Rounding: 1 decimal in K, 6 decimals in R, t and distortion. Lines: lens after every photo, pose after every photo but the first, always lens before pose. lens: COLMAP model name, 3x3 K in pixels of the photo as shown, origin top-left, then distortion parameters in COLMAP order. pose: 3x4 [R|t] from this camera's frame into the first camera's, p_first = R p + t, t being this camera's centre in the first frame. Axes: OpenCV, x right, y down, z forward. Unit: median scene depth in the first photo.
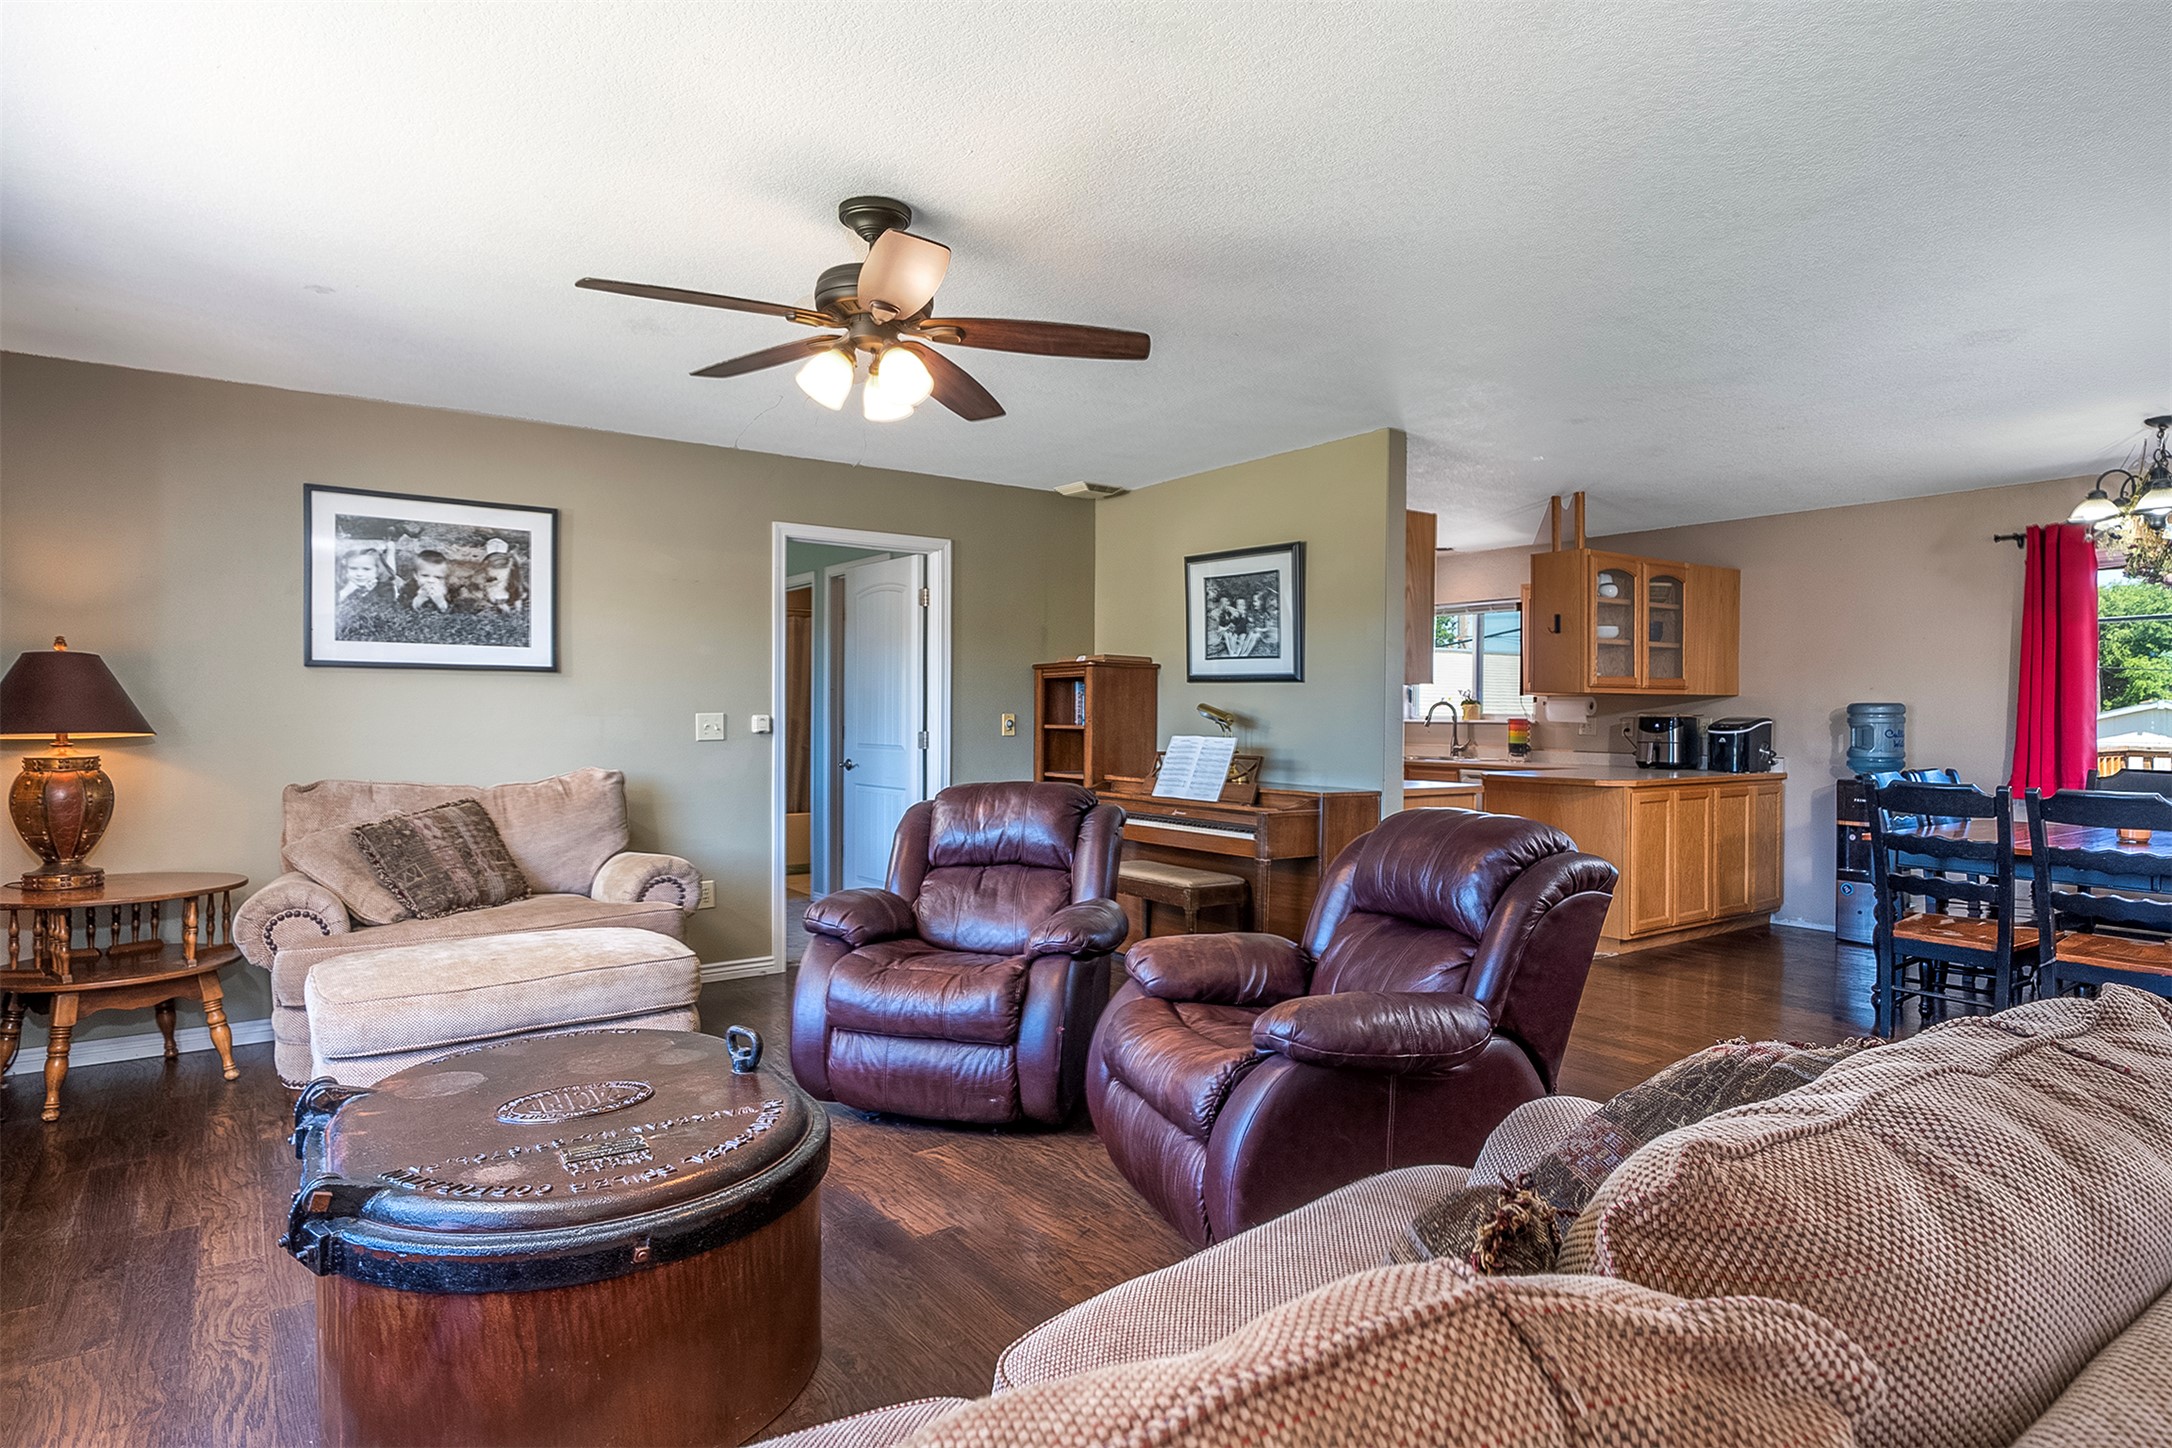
lens RADIAL K [[1149.5, 0, 1083.9], [0, 1149.5, 715.9], [0, 0, 1]] dist [0.003719, 0.000436]
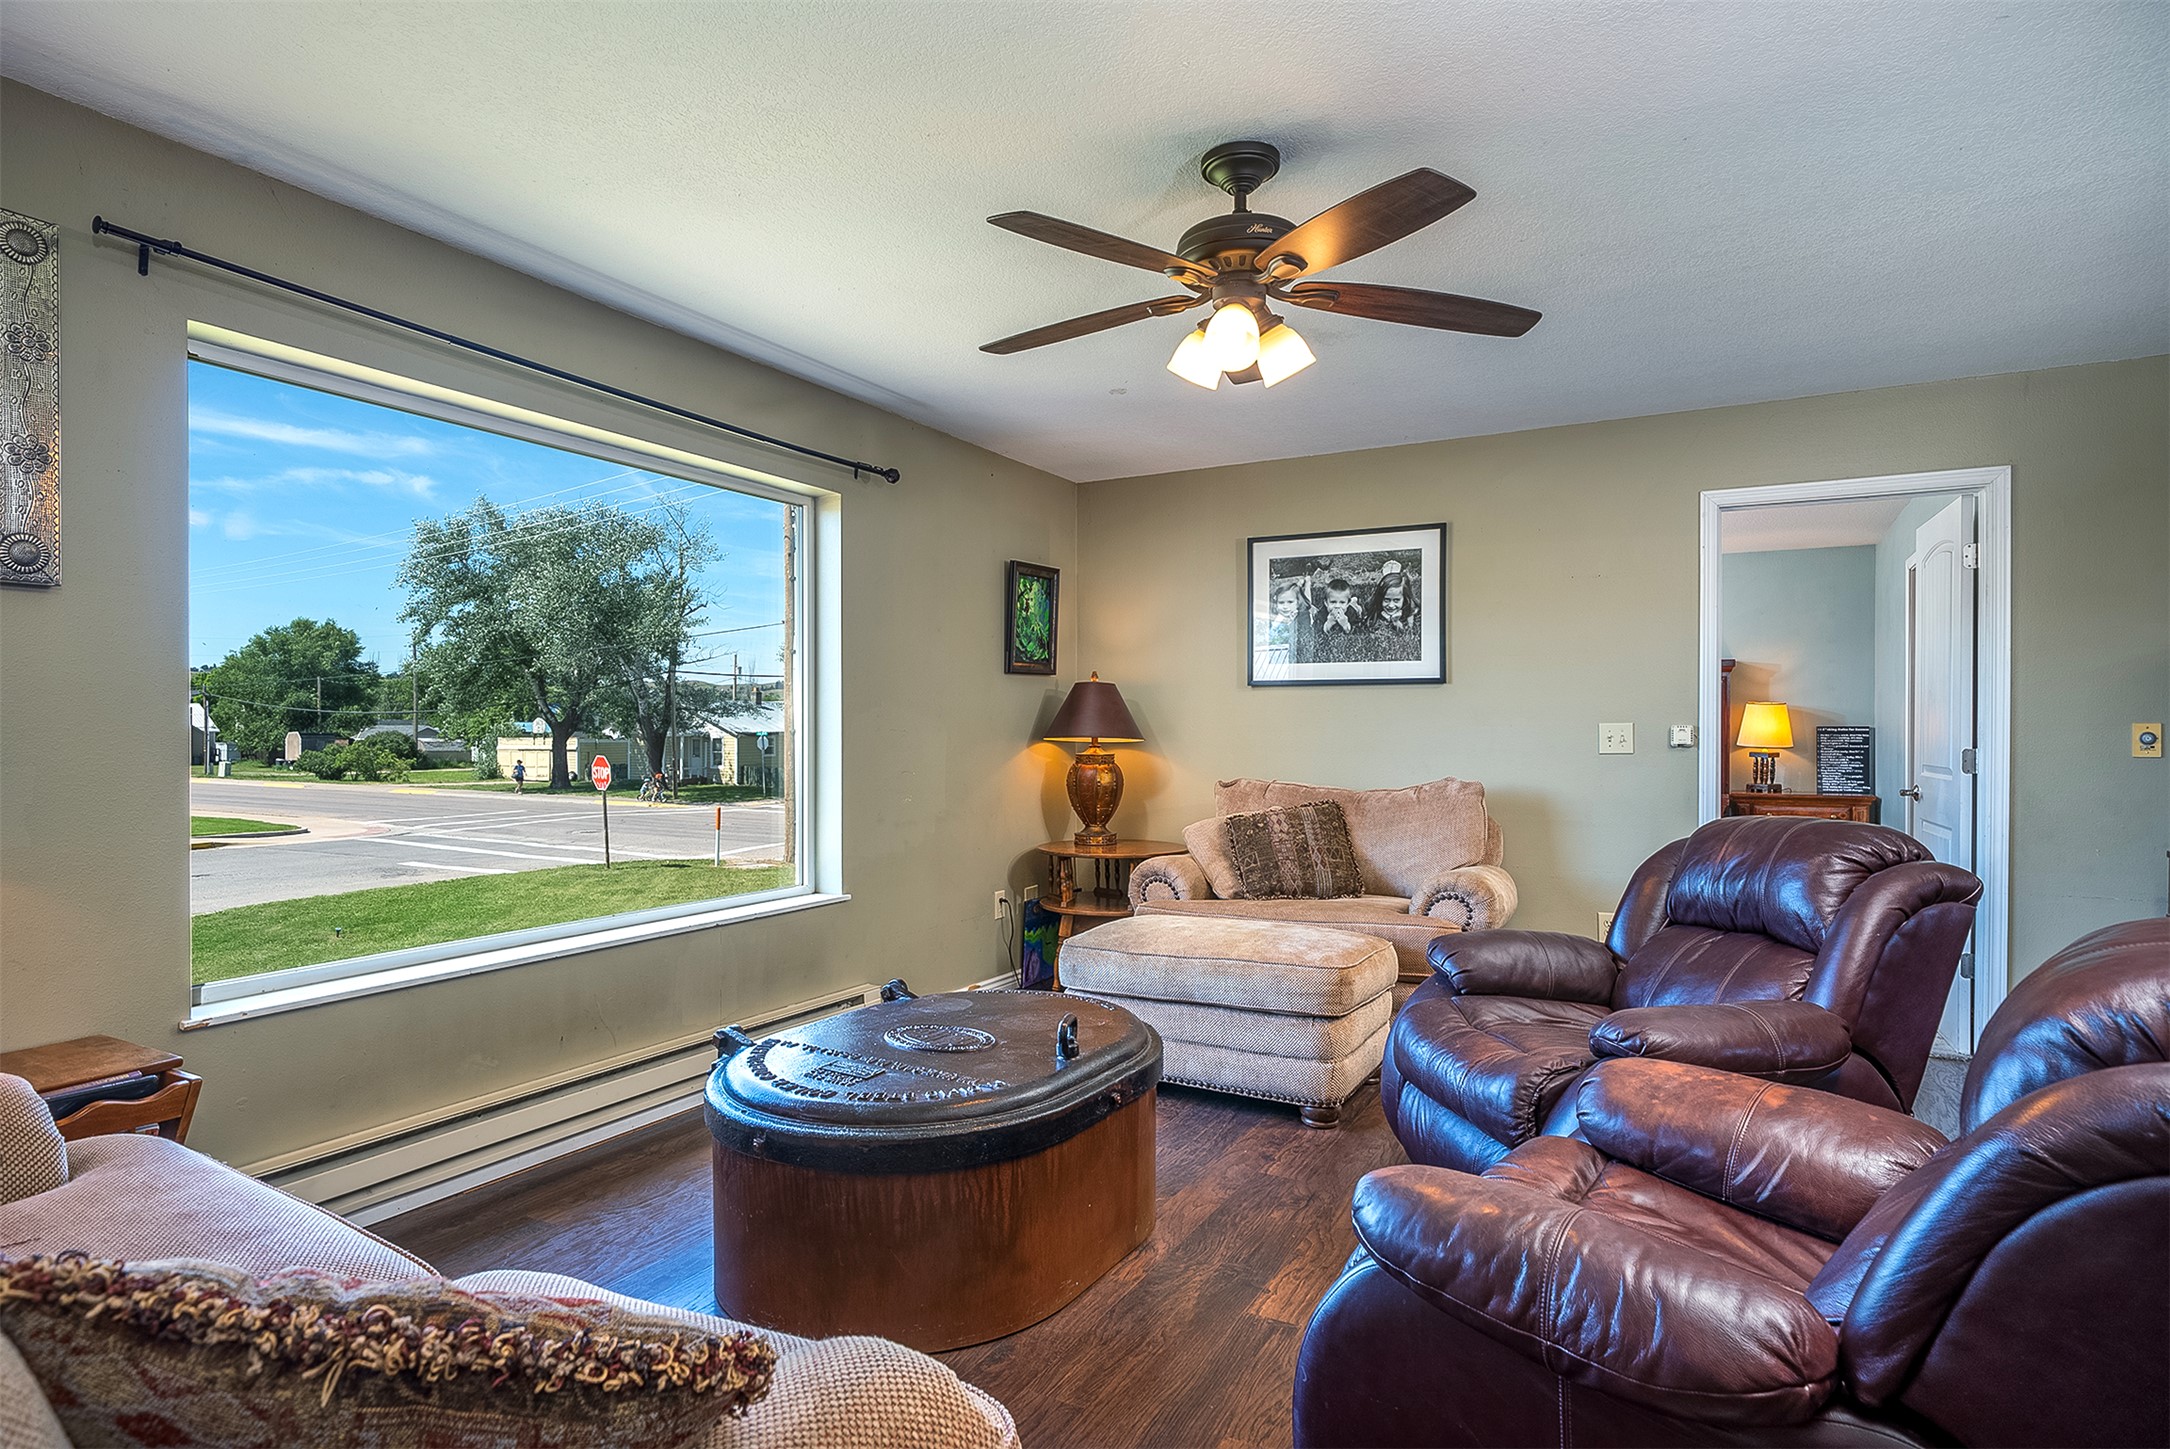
lens RADIAL K [[1148.5, 0, 1090.0], [0, 1148.5, 735.8], [0, 0, 1]] dist [0.003719, 0.000436]
pose [[0.432997, 0.005037, -0.901381, 0.344021], [-0.002028, 0.999987, 0.004614, 0.004819], [0.901393, -0.000170, 0.433002, 0.296475]]
